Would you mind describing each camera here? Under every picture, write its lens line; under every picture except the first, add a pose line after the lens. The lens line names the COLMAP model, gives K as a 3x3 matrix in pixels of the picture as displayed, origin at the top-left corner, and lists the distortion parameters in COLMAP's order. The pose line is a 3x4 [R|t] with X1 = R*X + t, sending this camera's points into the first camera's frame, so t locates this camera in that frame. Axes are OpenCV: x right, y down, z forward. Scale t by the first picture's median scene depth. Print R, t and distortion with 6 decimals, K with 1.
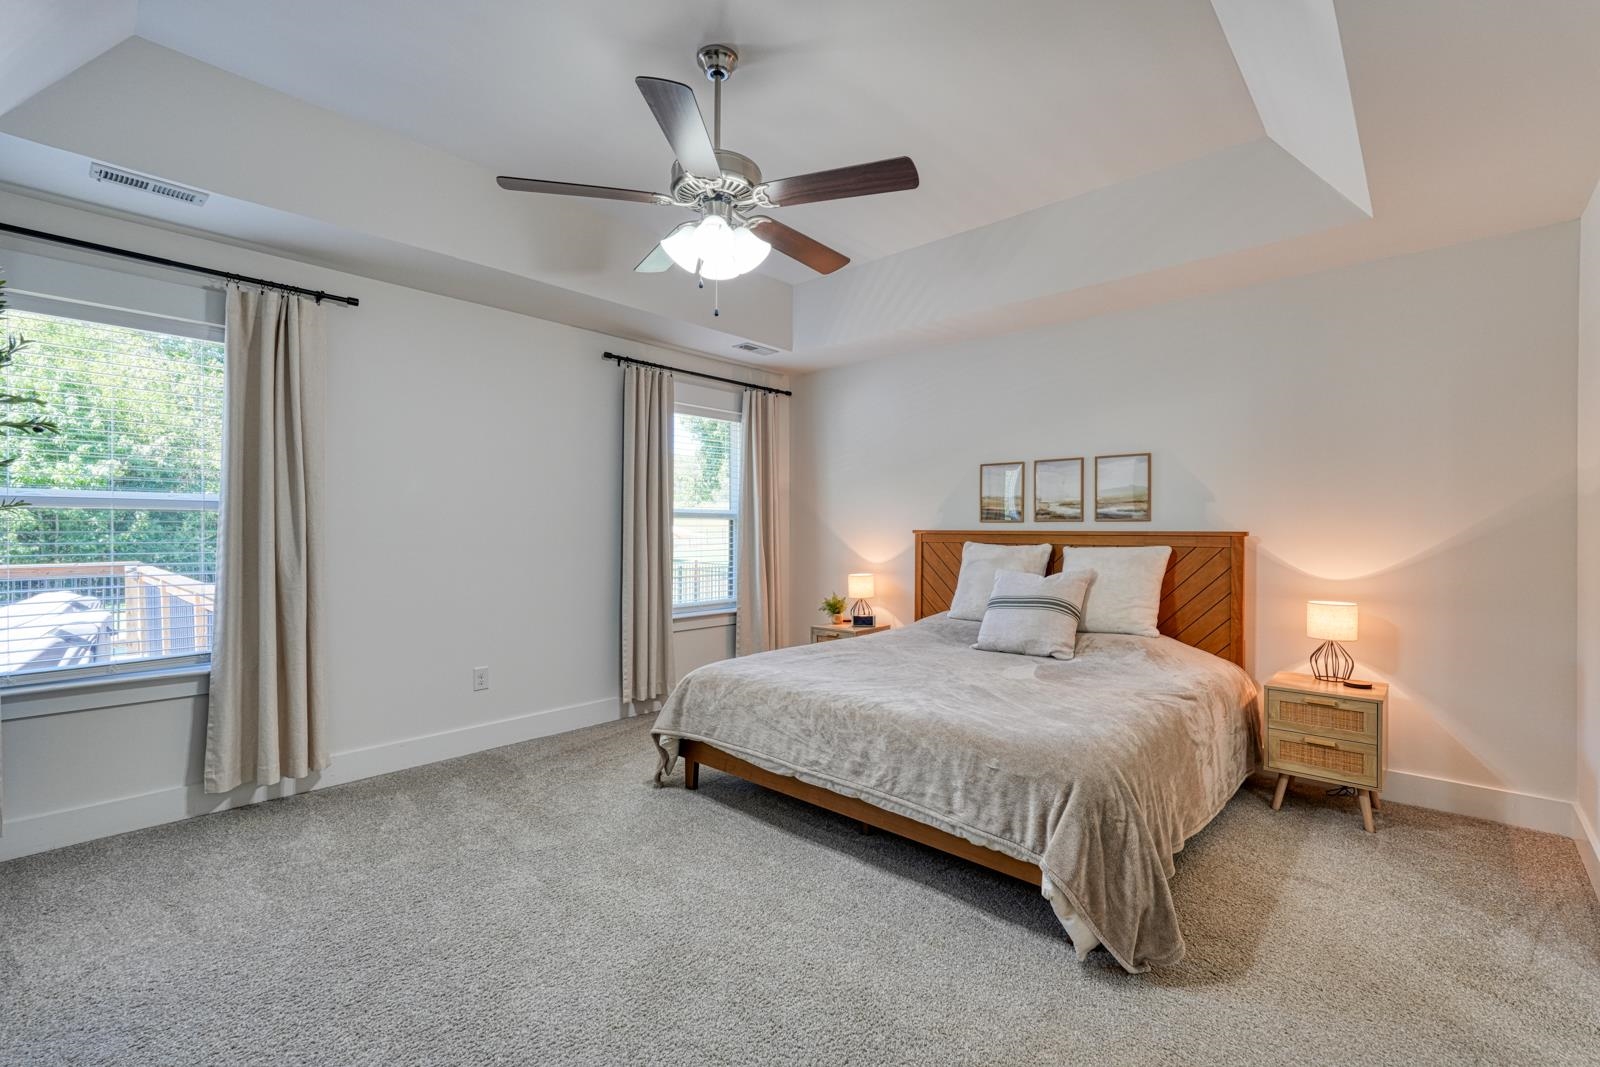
lens RADIAL K [[697.0, 0, 801.9], [0, 697.0, 534.0], [0, 0, 1]] dist [0.001974, 0.000472]
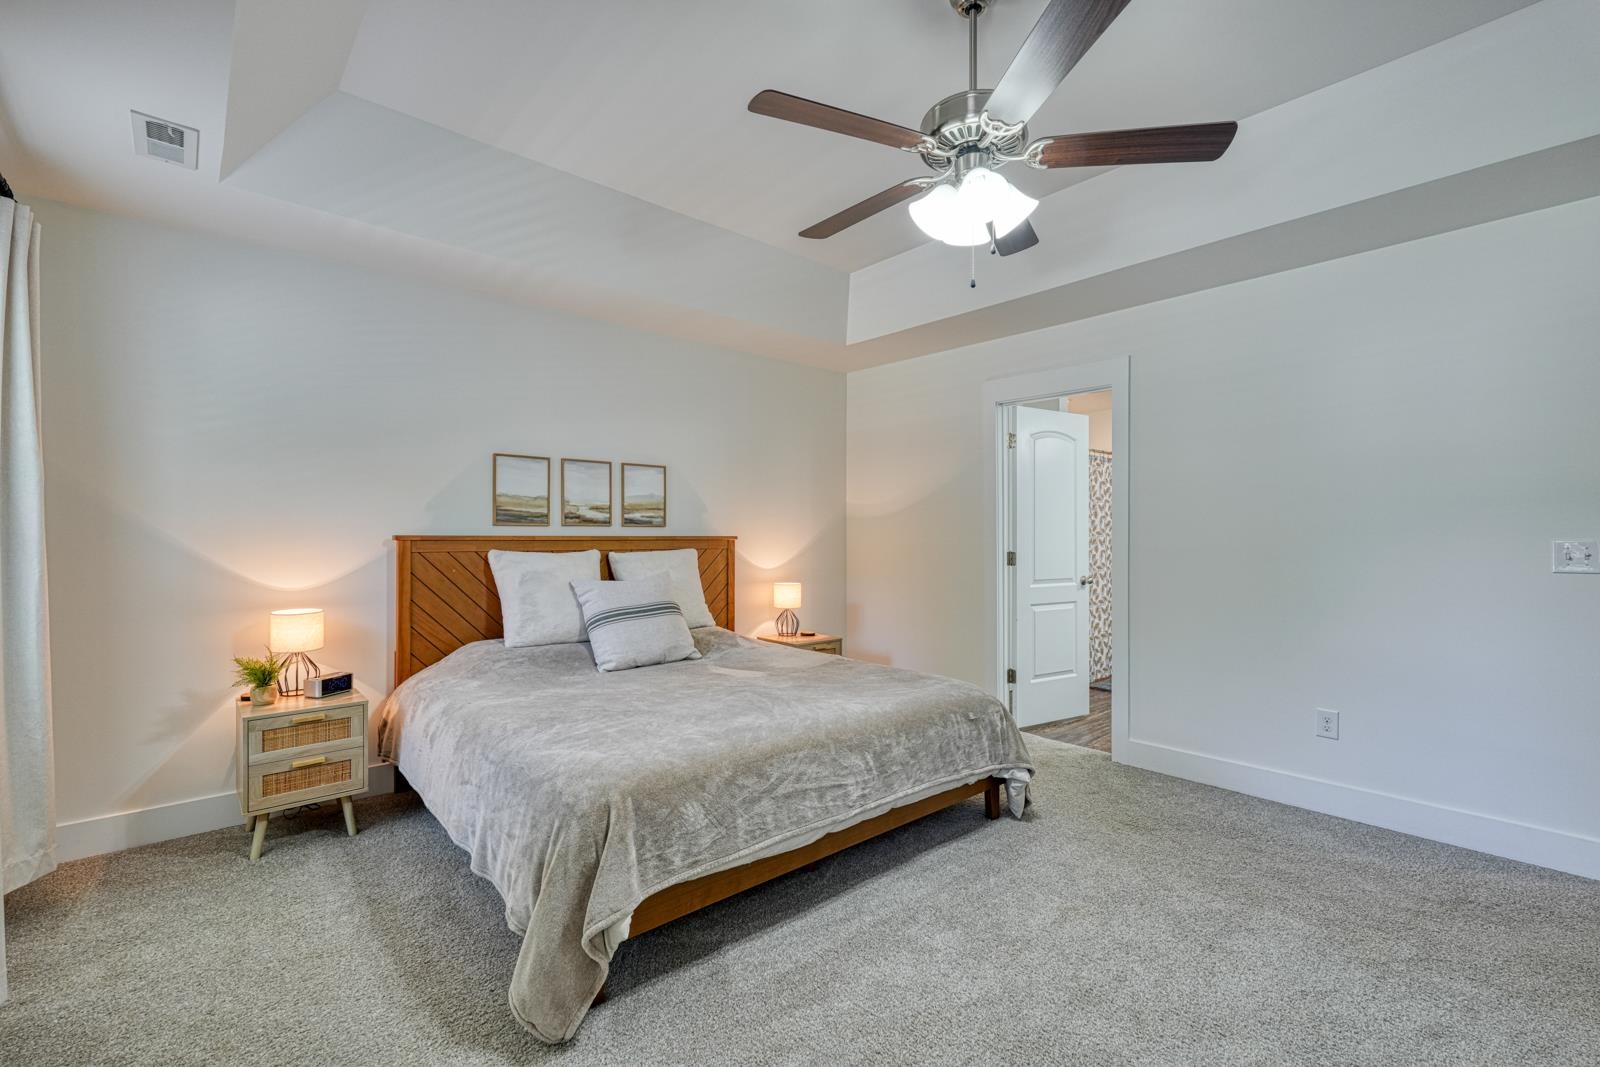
lens RADIAL K [[697.0, 0, 801.9], [0, 697.0, 534.0], [0, 0, 1]] dist [0.001974, 0.000472]
pose [[0.112910, 0.001553, 0.993604, -0.534974], [0.008392, 0.999962, -0.002517, -0.002273], [-0.993570, 0.008623, 0.112893, 0.598981]]
